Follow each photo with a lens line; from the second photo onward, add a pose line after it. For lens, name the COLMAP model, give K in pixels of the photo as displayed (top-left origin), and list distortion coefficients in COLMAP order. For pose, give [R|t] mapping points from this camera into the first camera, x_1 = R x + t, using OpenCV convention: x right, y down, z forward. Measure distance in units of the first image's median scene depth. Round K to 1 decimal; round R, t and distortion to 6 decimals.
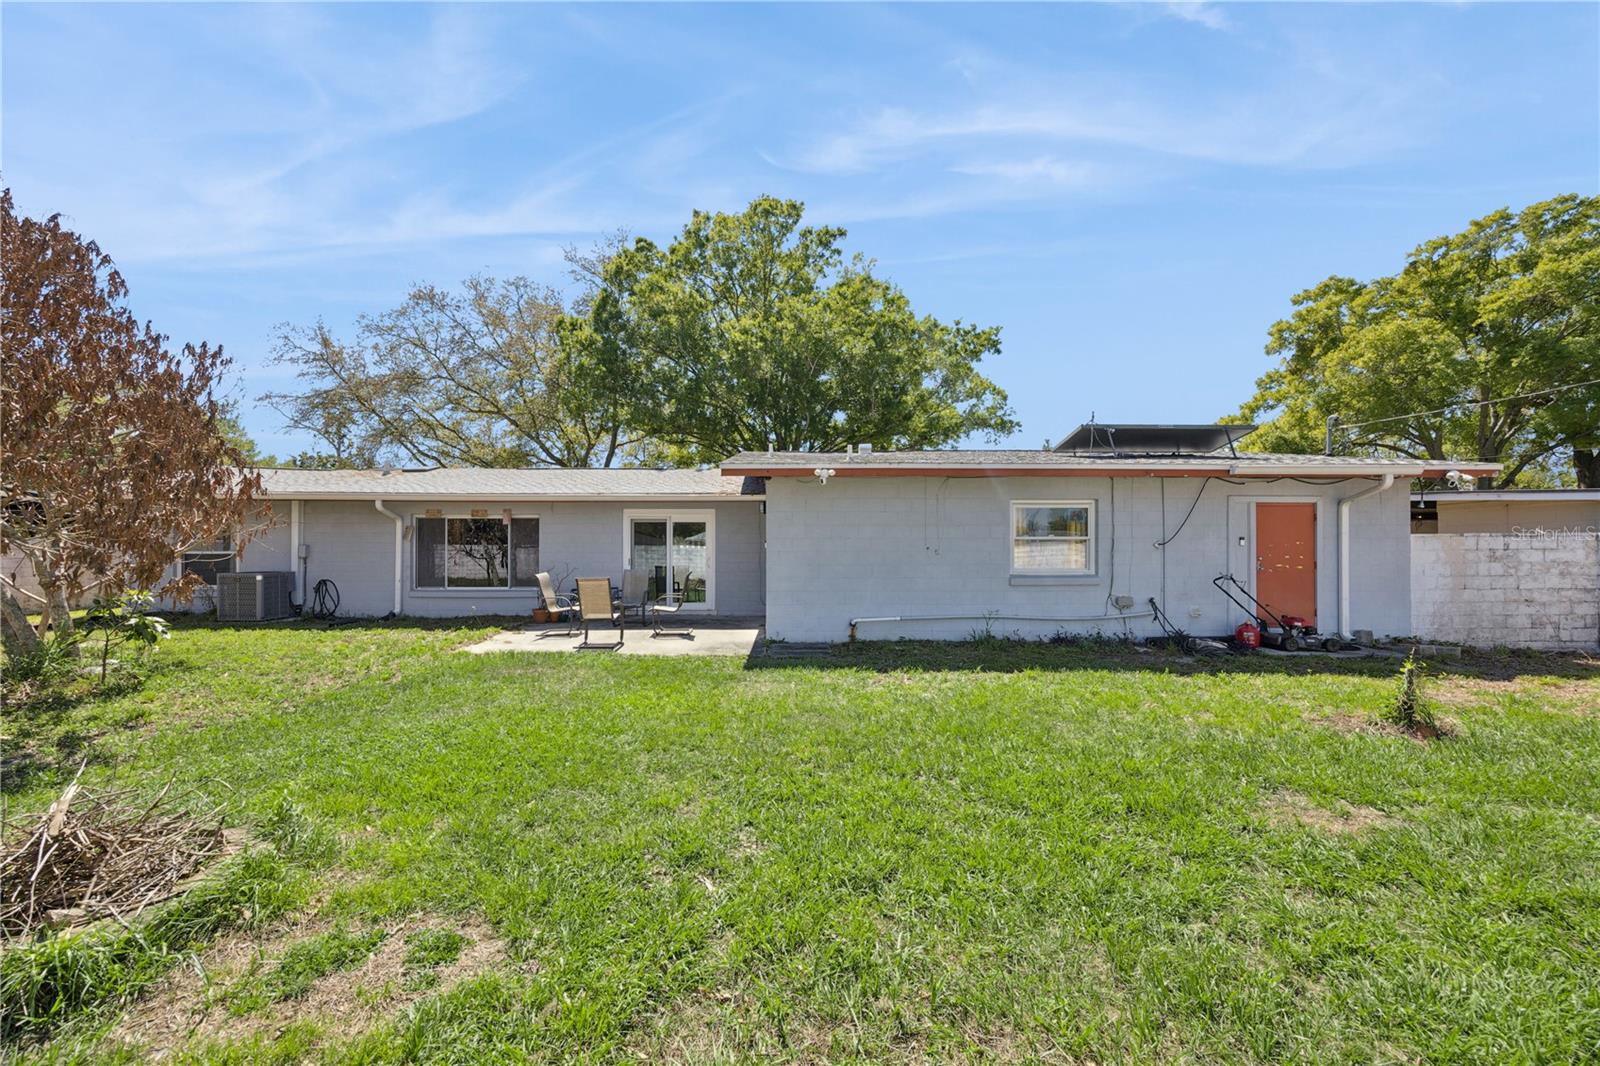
lens RADIAL K [[628.7, 0, 789.4], [0, 628.7, 544.6], [0, 0, 1]] dist [-0.000252, 0.000018]
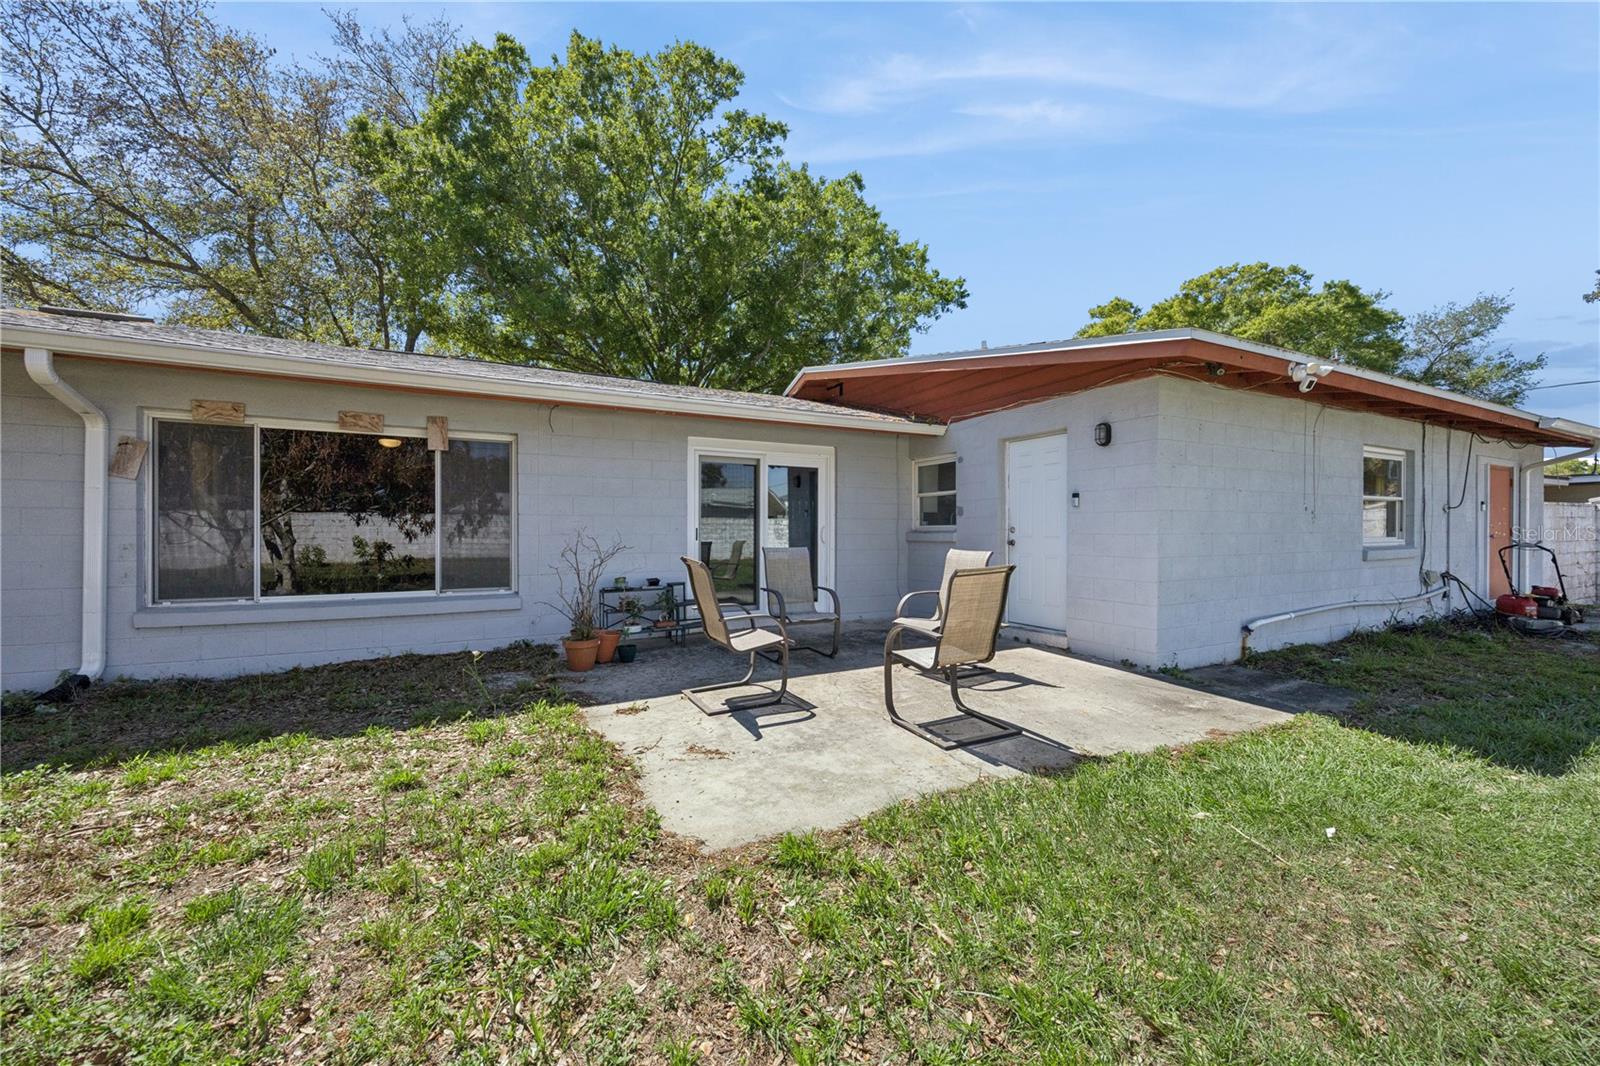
lens RADIAL K [[616.5, 0, 800.0], [0, 616.5, 533.0], [0, 0, 1]] dist [-0.000182, 0.000082]
pose [[0.889513, -0.000333, 0.456909, -0.416720], [-0.003321, 0.999969, 0.007195, 0.022046], [-0.456897, -0.007917, 0.889484, 0.489770]]
